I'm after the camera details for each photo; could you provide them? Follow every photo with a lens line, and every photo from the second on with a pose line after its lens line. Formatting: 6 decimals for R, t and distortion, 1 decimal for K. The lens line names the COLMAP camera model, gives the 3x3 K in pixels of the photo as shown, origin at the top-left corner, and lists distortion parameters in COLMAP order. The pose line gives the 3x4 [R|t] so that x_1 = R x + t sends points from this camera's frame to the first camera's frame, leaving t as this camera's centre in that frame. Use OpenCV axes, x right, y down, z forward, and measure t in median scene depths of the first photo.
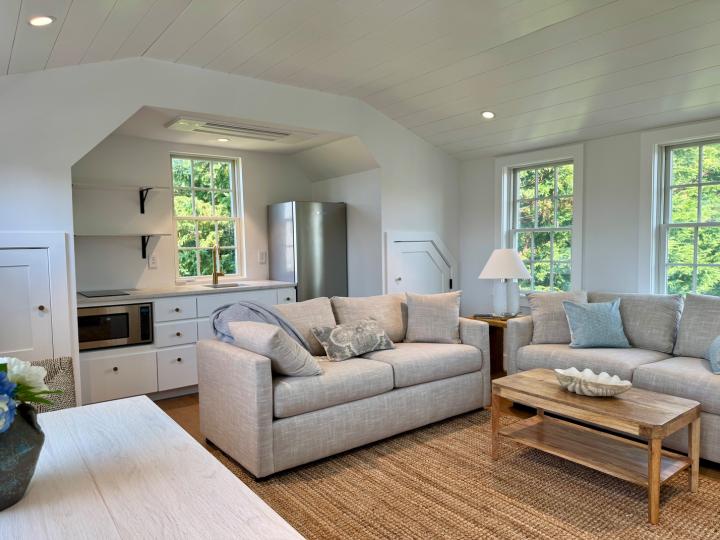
lens RADIAL K [[504.7, 0, 360.0], [0, 504.7, 270.0], [0, 0, 1]] dist [0.100697, -0.124271]
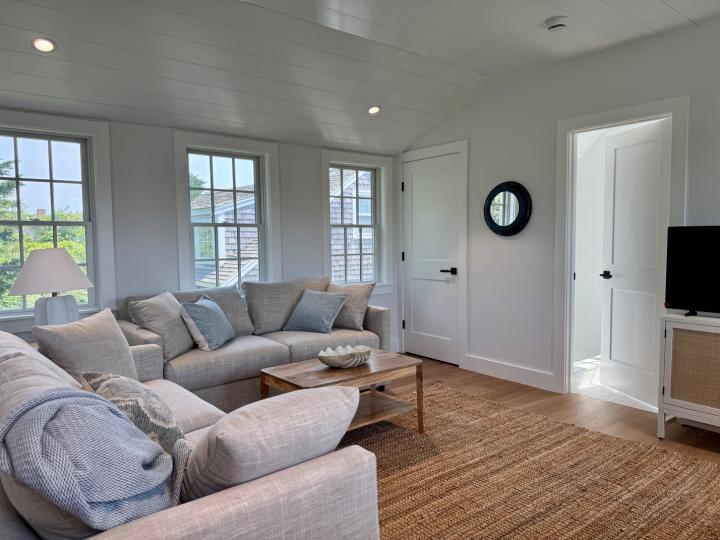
lens RADIAL K [[504.7, 0, 360.0], [0, 504.7, 270.0], [0, 0, 1]] dist [0.100697, -0.124271]
pose [[-0.037357, -0.046561, 0.998217, -0.662615], [0.064312, 0.996731, 0.048898, -0.028423], [-0.997230, 0.066024, -0.034241, 0.970085]]
